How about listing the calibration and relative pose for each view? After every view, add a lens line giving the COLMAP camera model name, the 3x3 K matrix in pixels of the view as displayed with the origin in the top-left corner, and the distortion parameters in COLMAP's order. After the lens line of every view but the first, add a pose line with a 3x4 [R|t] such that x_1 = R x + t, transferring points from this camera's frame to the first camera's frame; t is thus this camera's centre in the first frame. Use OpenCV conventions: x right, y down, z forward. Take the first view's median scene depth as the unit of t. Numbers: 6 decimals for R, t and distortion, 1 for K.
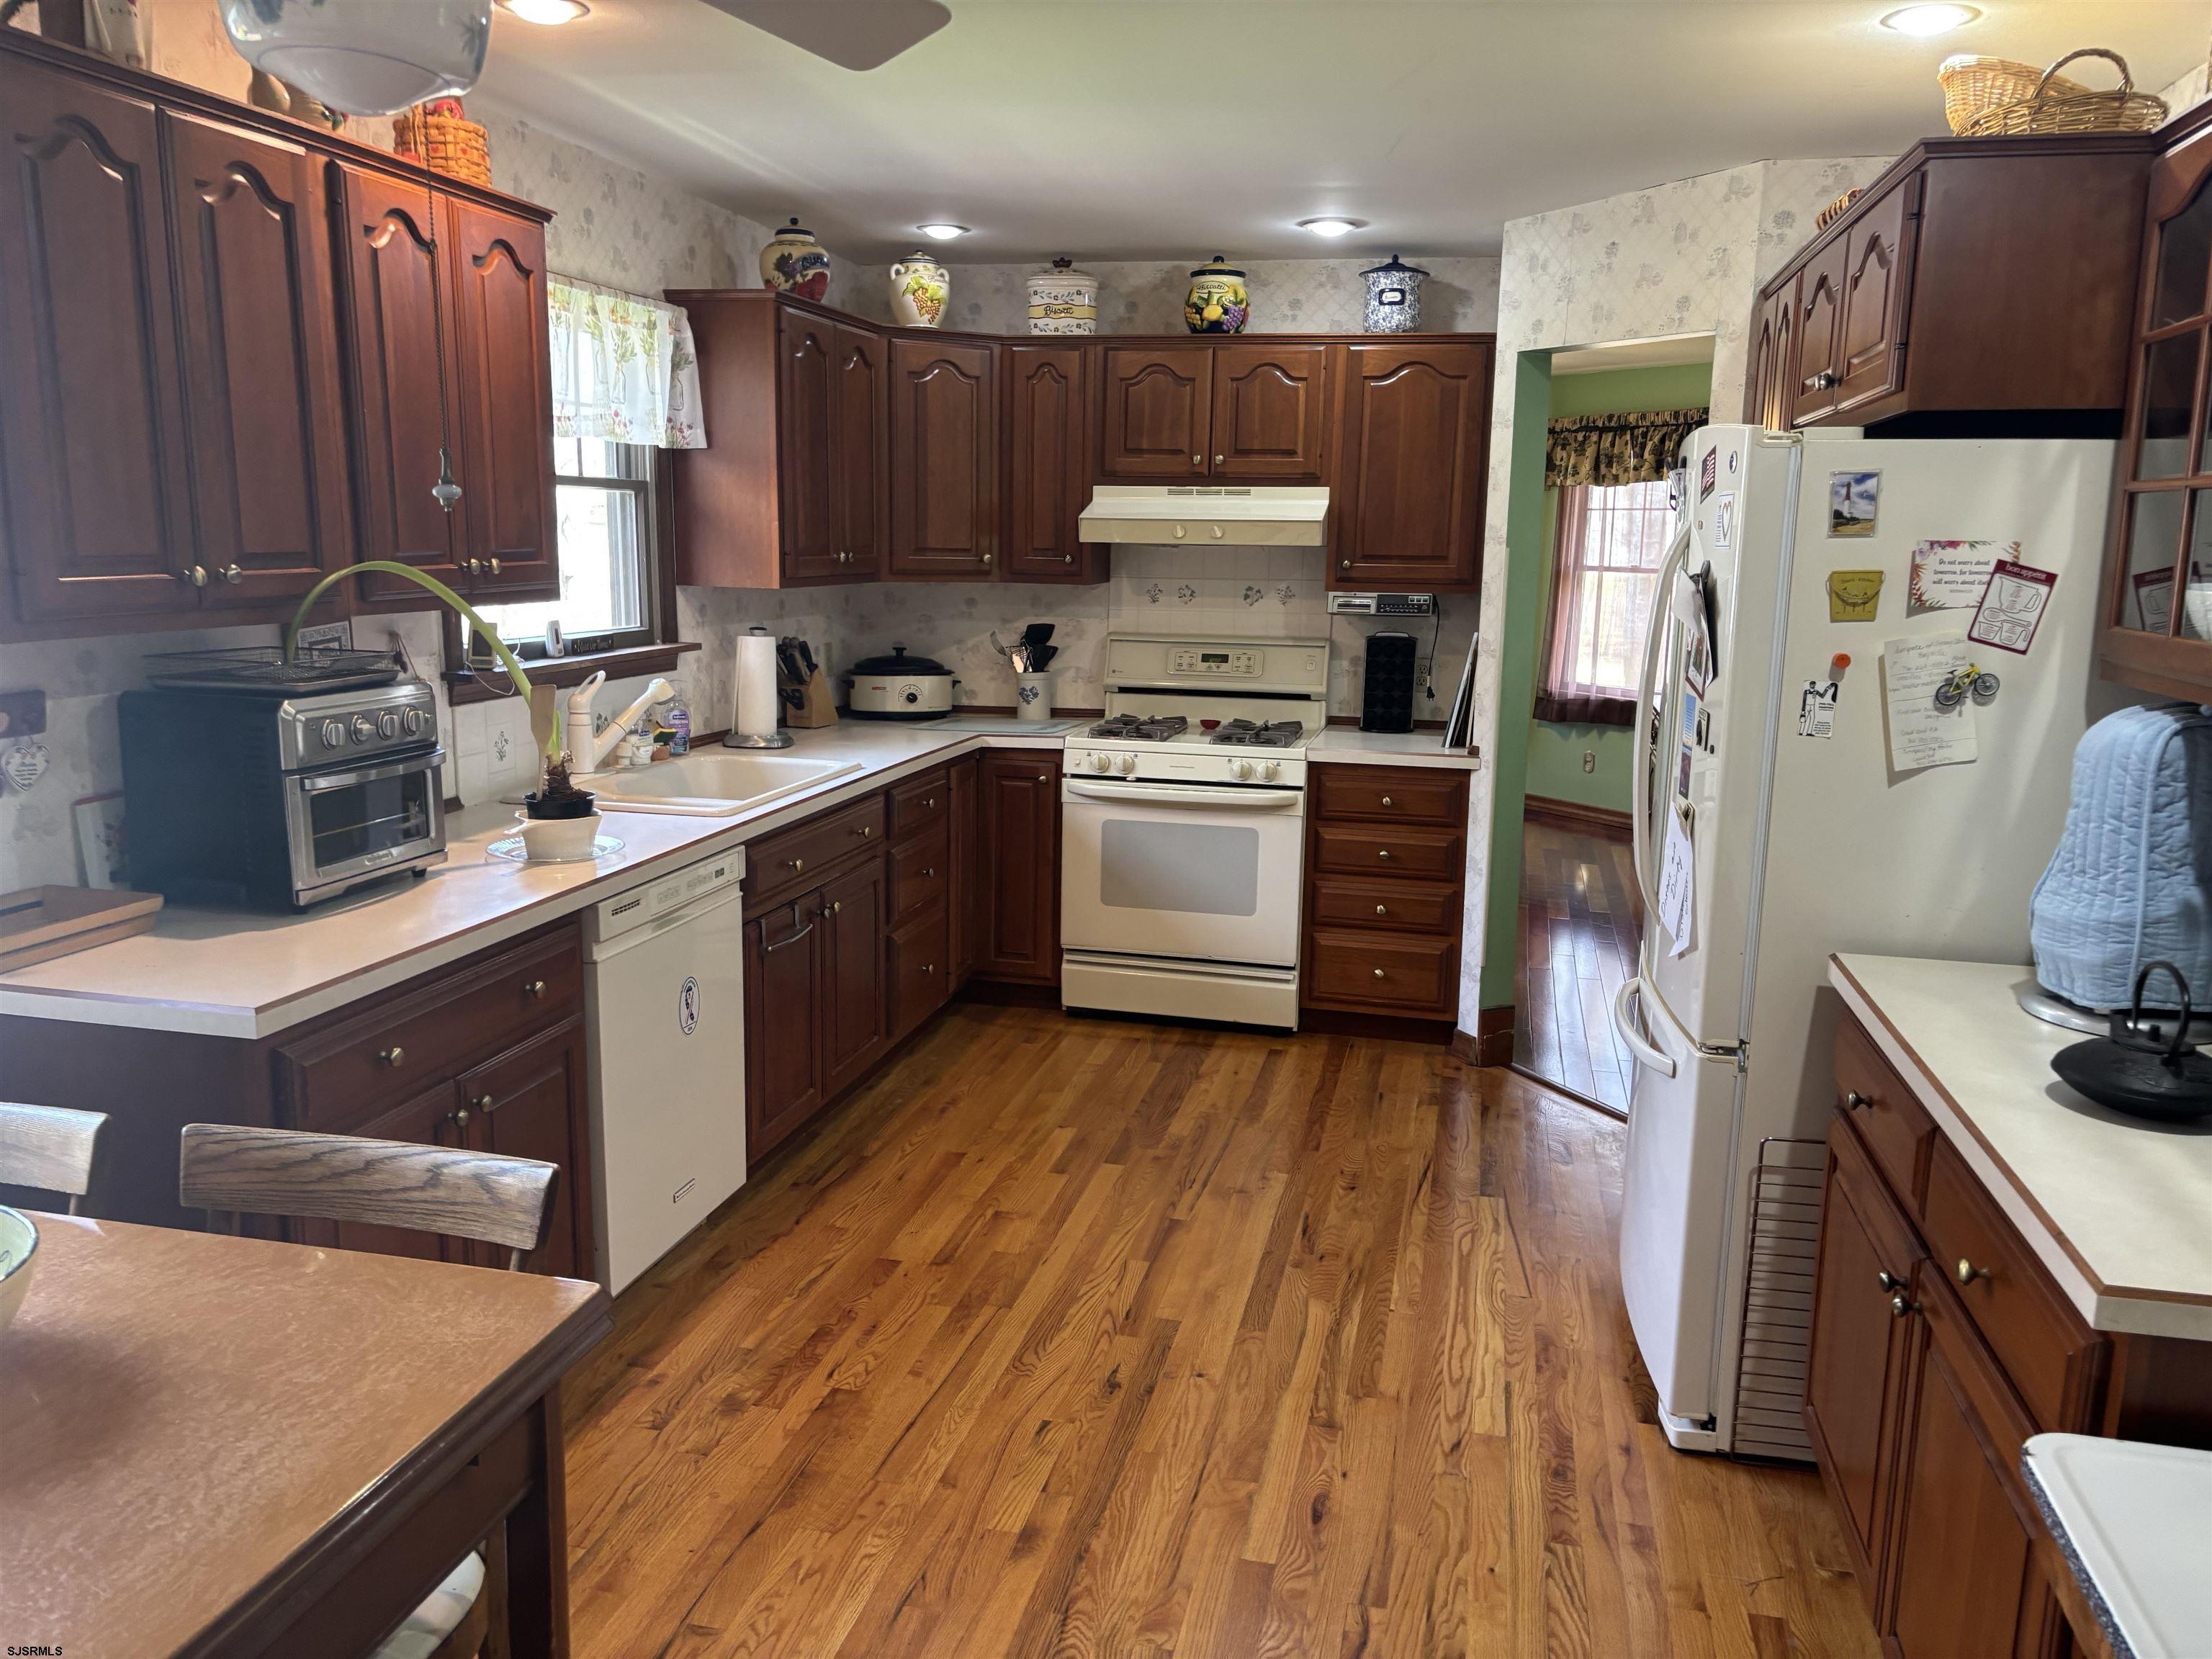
lens RADIAL K [[1664.6, 0, 1094.8], [0, 1664.6, 825.6], [0, 0, 1]] dist [0.053448, -0.045281]
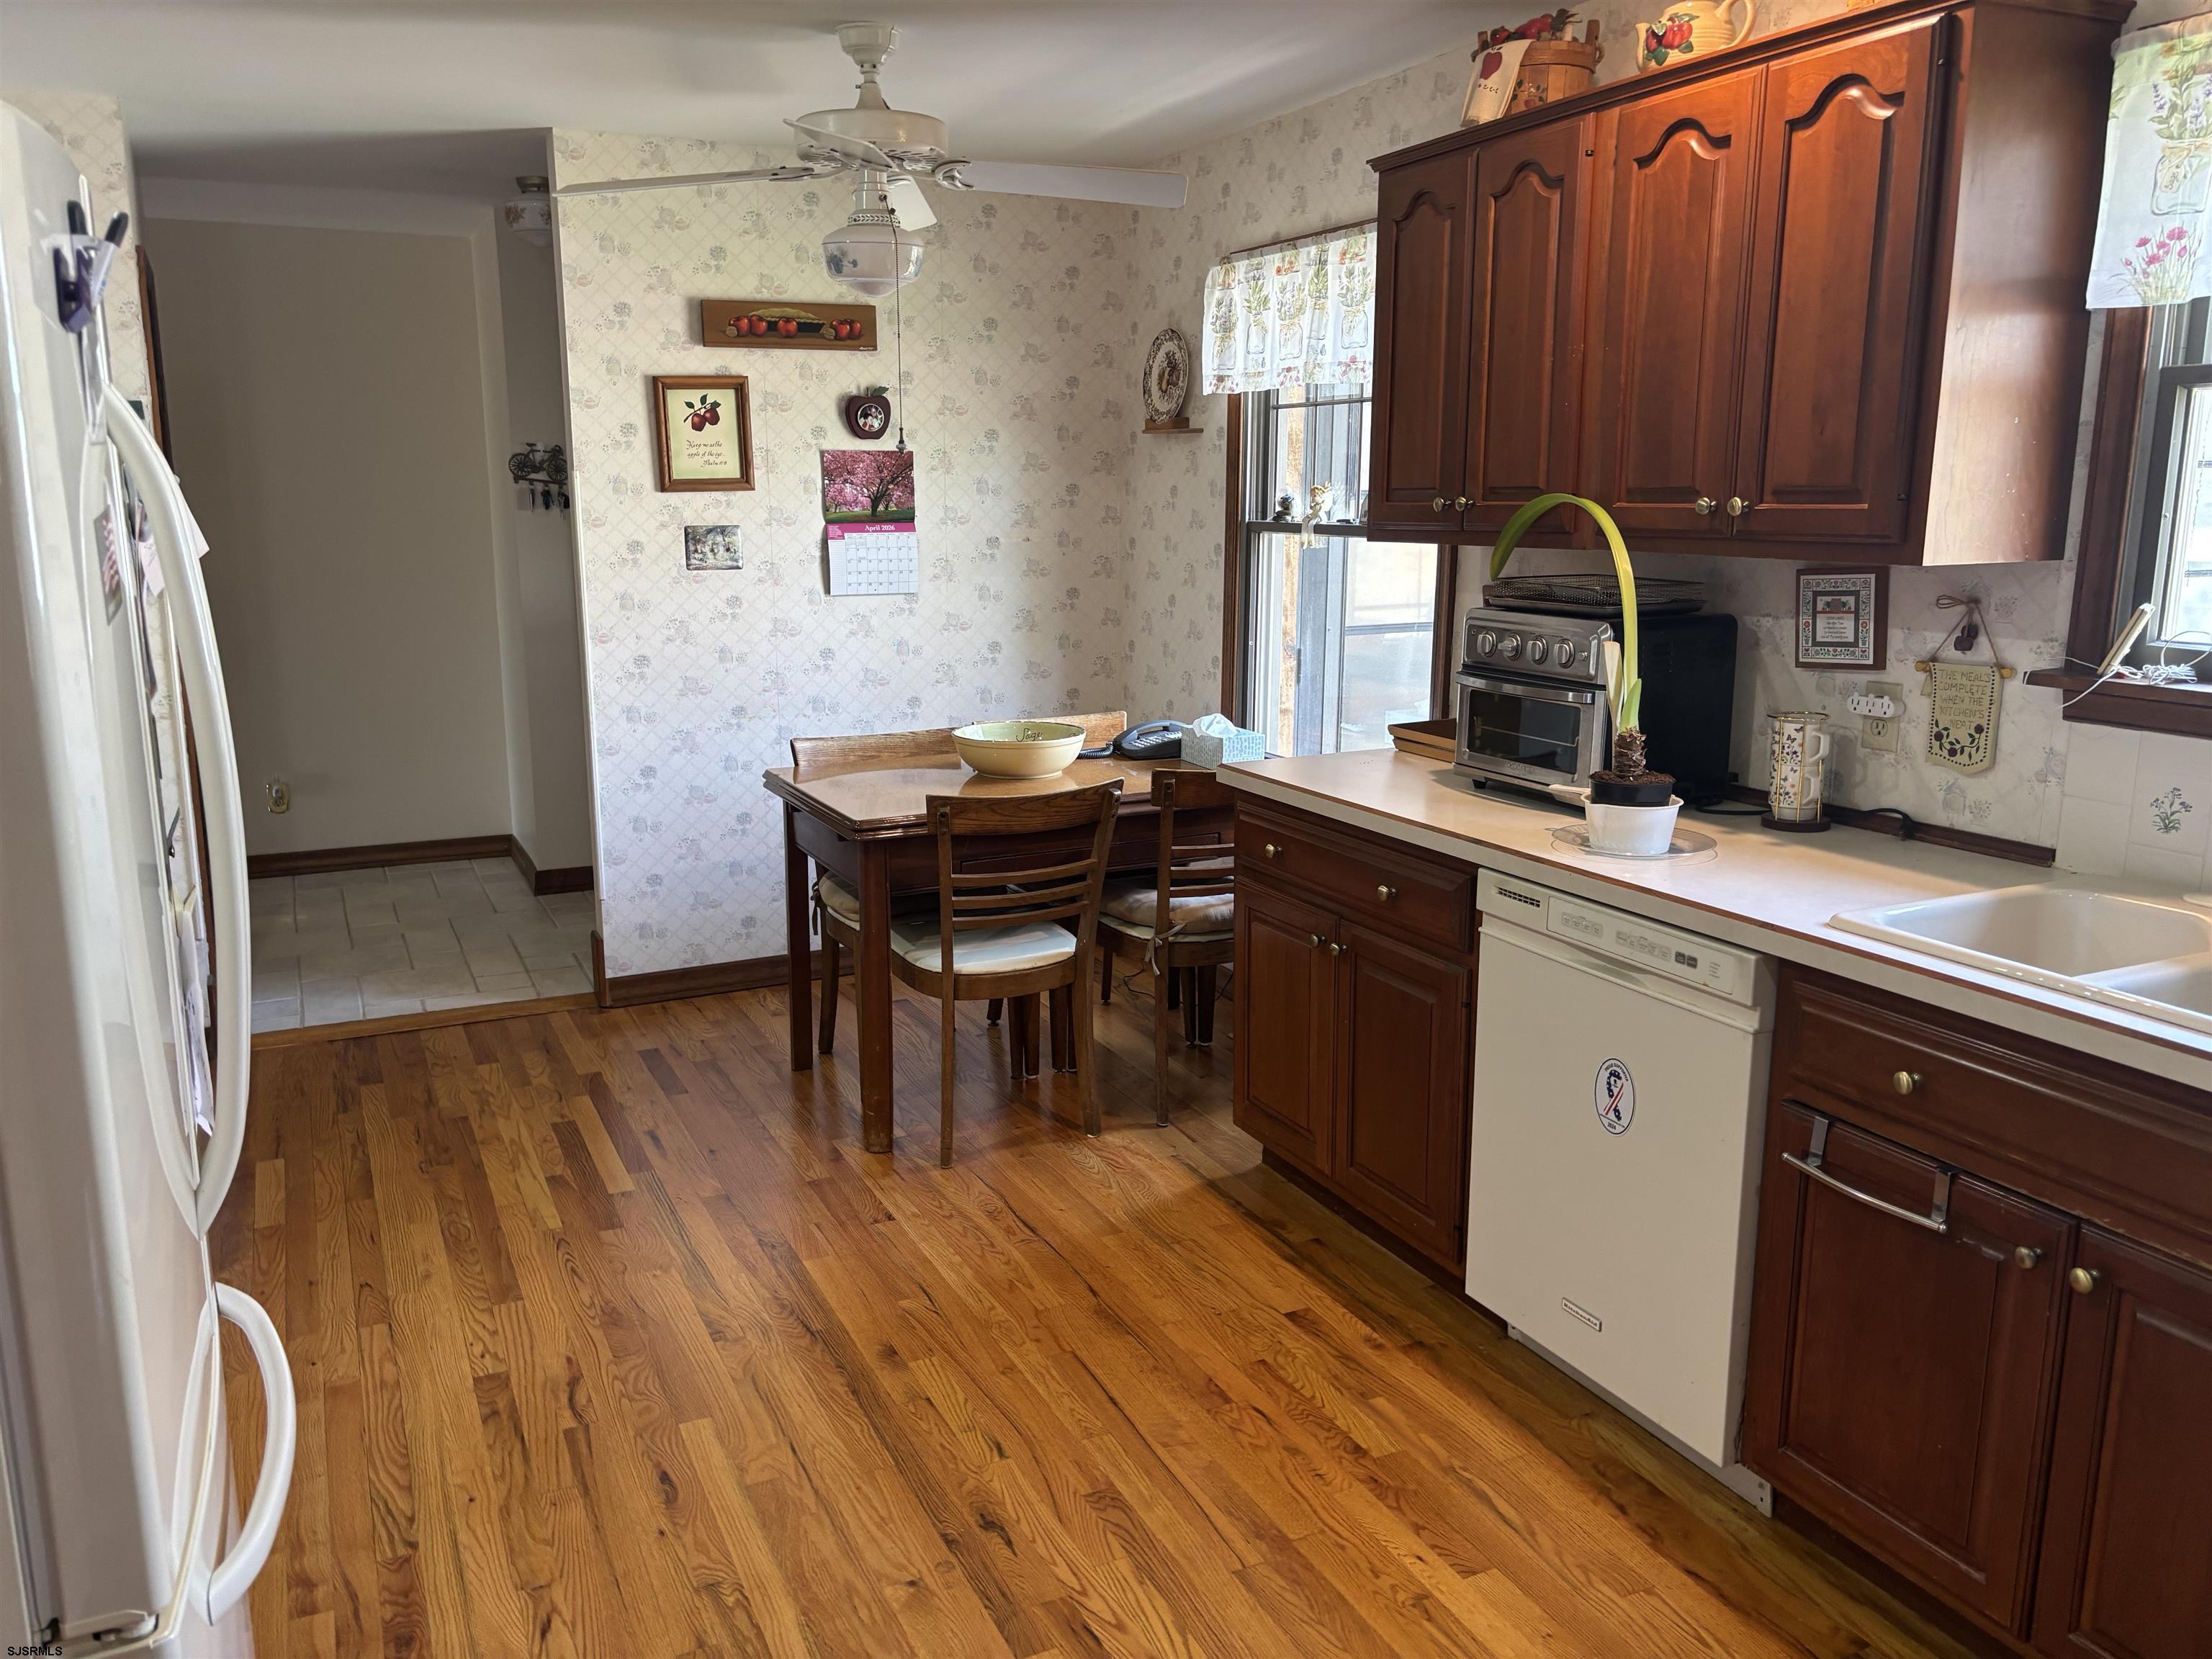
lens RADIAL K [[1664.6, 0, 1094.8], [0, 1664.6, 825.6], [0, 0, 1]] dist [0.053448, -0.045281]
pose [[-0.777188, 0.109749, -0.619624, 0.479781], [-0.123453, 0.938946, 0.321154, -0.268640], [0.617040, 0.326091, -0.716189, 1.663455]]
